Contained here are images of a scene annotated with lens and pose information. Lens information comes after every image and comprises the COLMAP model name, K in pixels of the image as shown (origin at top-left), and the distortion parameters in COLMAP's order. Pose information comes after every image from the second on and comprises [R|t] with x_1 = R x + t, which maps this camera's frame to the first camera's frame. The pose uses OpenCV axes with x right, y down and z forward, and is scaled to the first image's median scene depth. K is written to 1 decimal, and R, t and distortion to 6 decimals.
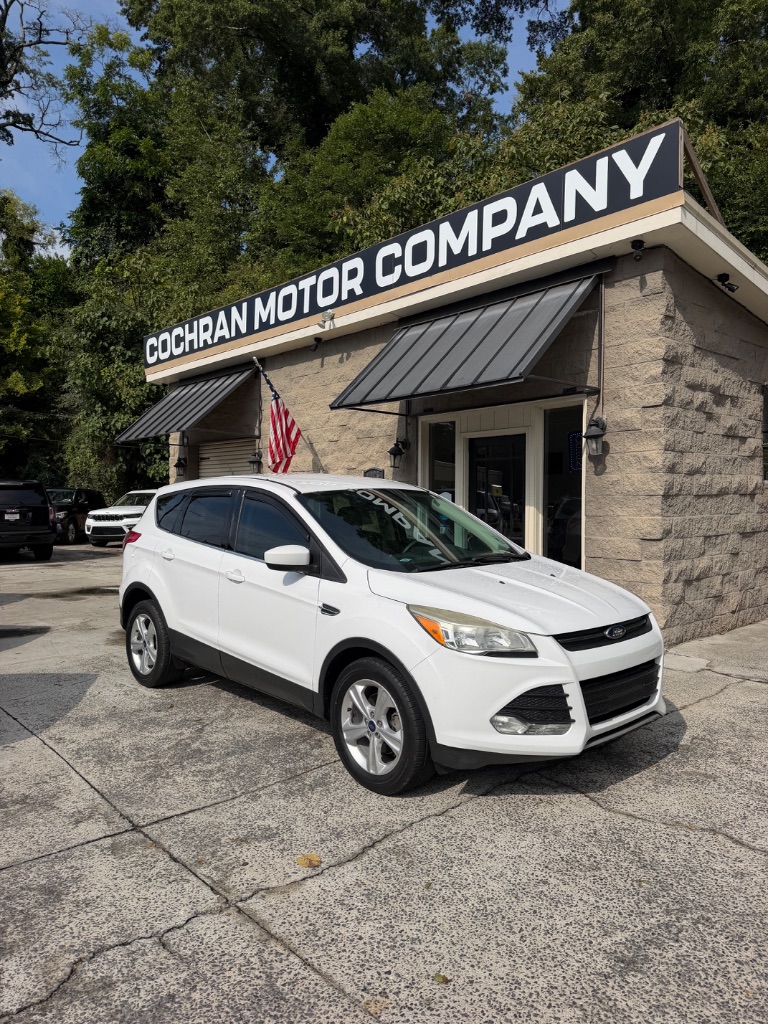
lens RADIAL K [[715.9, 0, 394.4], [0, 715.9, 512.3], [0, 0, 1]] dist [0.010866, 0.000257]
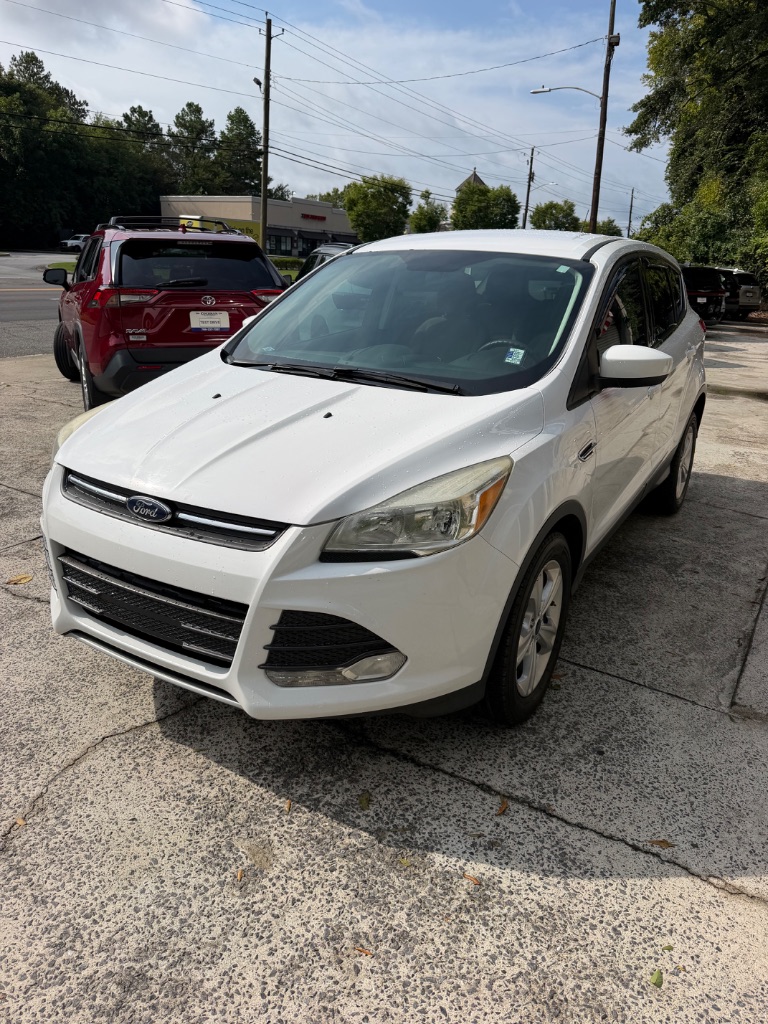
lens RADIAL K [[719.8, 0, 382.4], [0, 719.8, 514.4], [0, 0, 1]] dist [0.010002, -0.020264]
pose [[0.277165, 0.333013, -0.901267, 0.754654], [-0.066207, 0.942406, 0.327853, -0.019512], [0.958539, -0.031199, 0.283249, 0.891353]]
